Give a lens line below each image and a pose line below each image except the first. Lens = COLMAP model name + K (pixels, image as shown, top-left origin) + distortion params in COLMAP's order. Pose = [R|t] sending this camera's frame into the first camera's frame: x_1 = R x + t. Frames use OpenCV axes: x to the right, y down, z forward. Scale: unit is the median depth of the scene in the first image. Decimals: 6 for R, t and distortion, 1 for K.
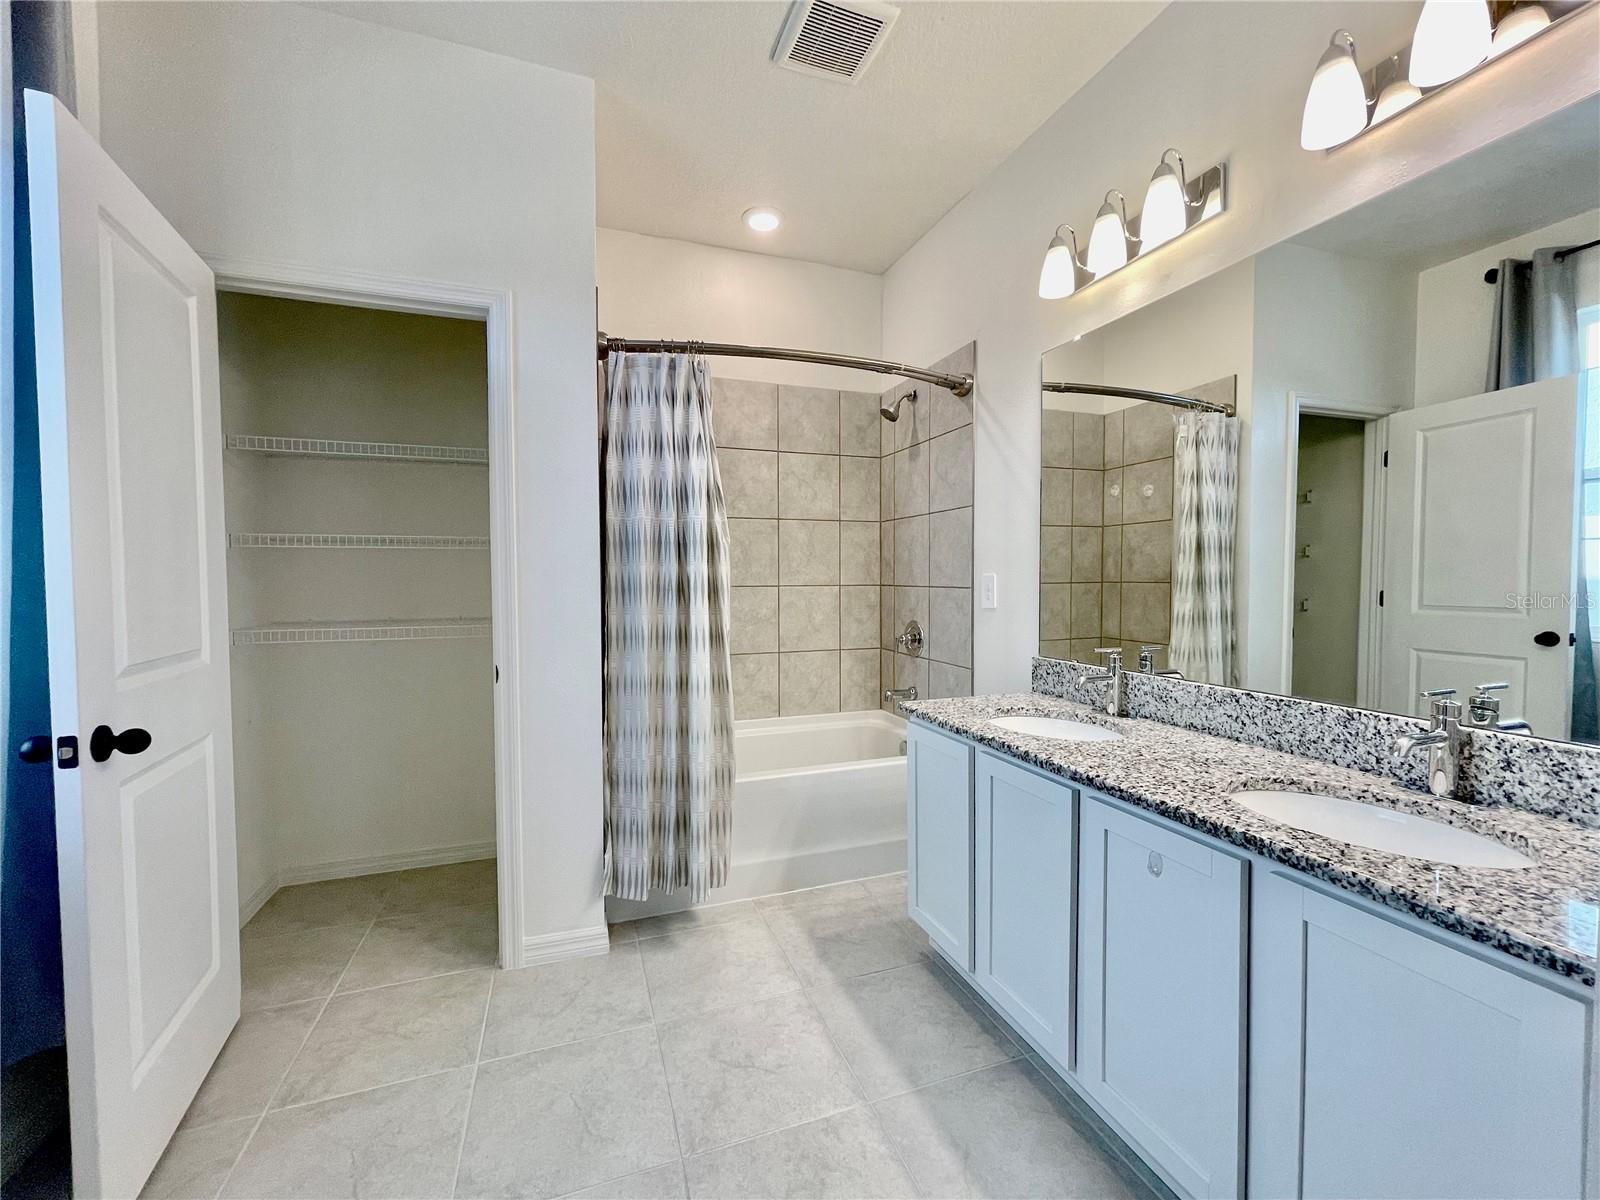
lens RADIAL K [[644.3, 0, 794.3], [0, 644.3, 595.4], [0, 0, 1]] dist [-0.000233, 0.000294]
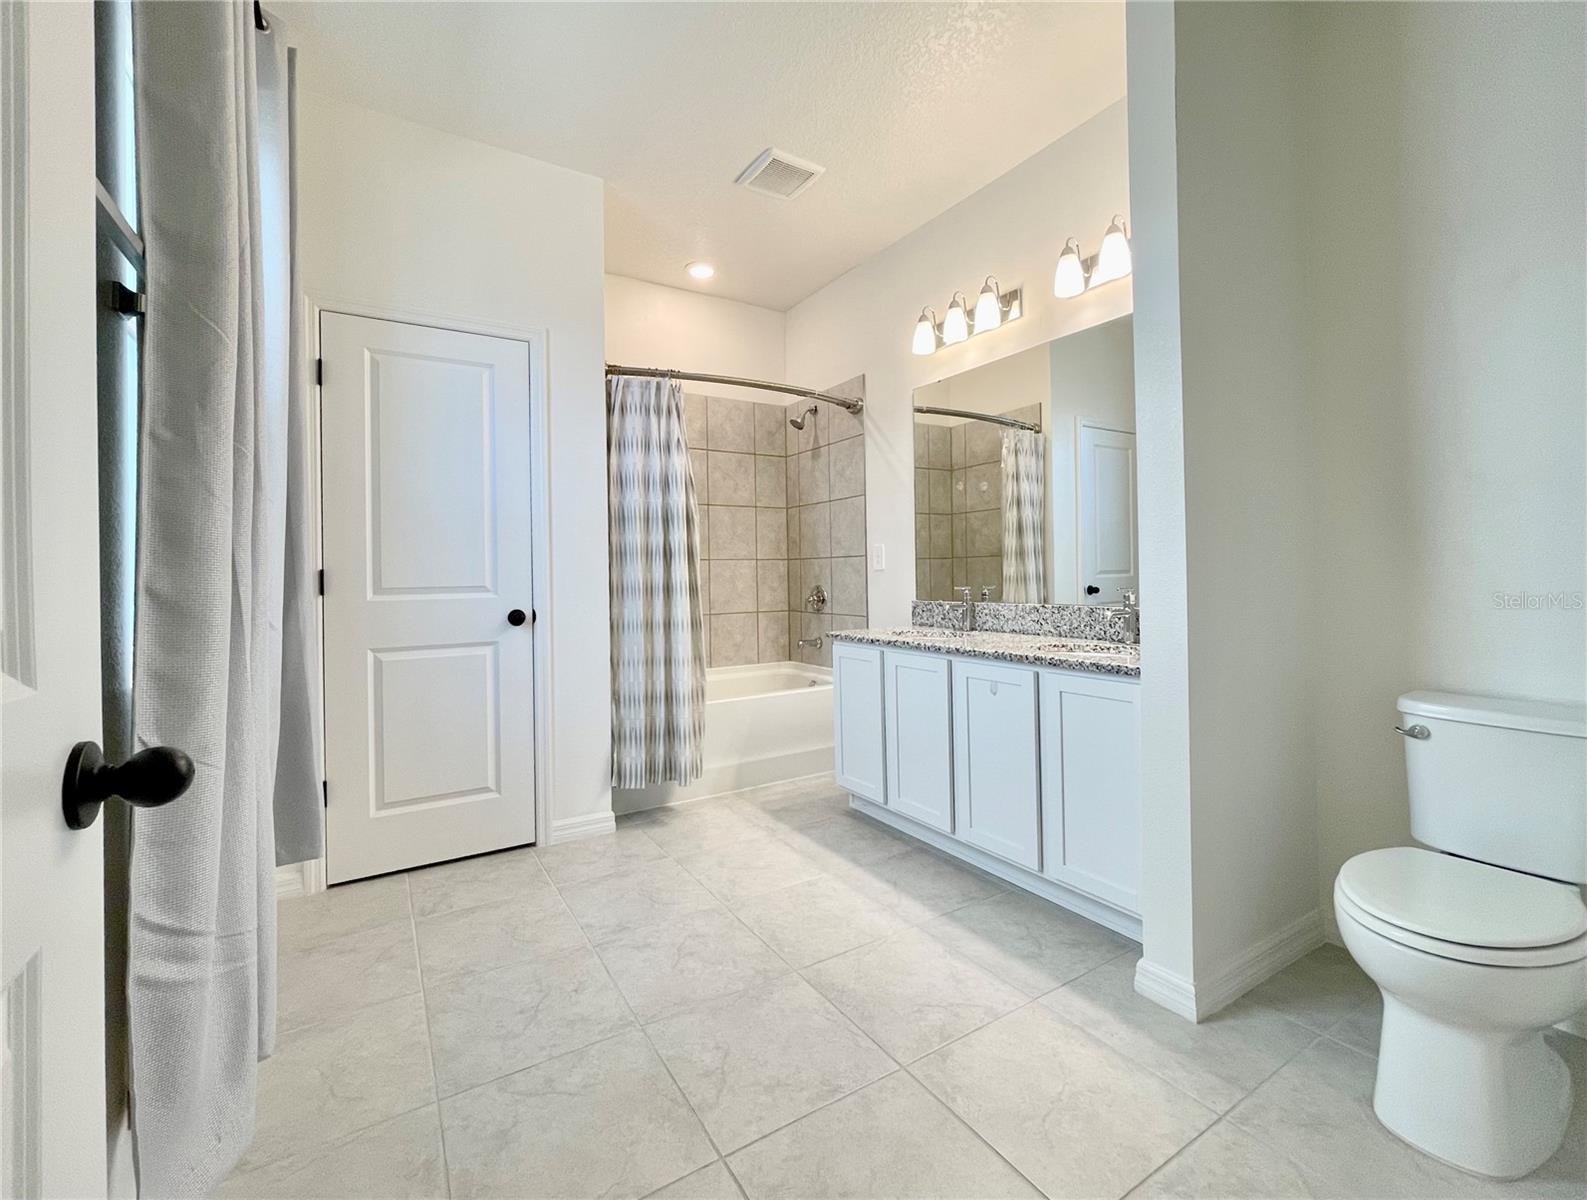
lens RADIAL K [[681.6, 0, 783.0], [0, 681.6, 573.0], [0, 0, 1]] dist [0.018499, -0.000062]
pose [[0.977653, -0.013547, 0.209787, -0.235722], [0.021040, 0.999216, -0.033523, 0.084136], [-0.209169, 0.037188, 0.977172, -0.432532]]
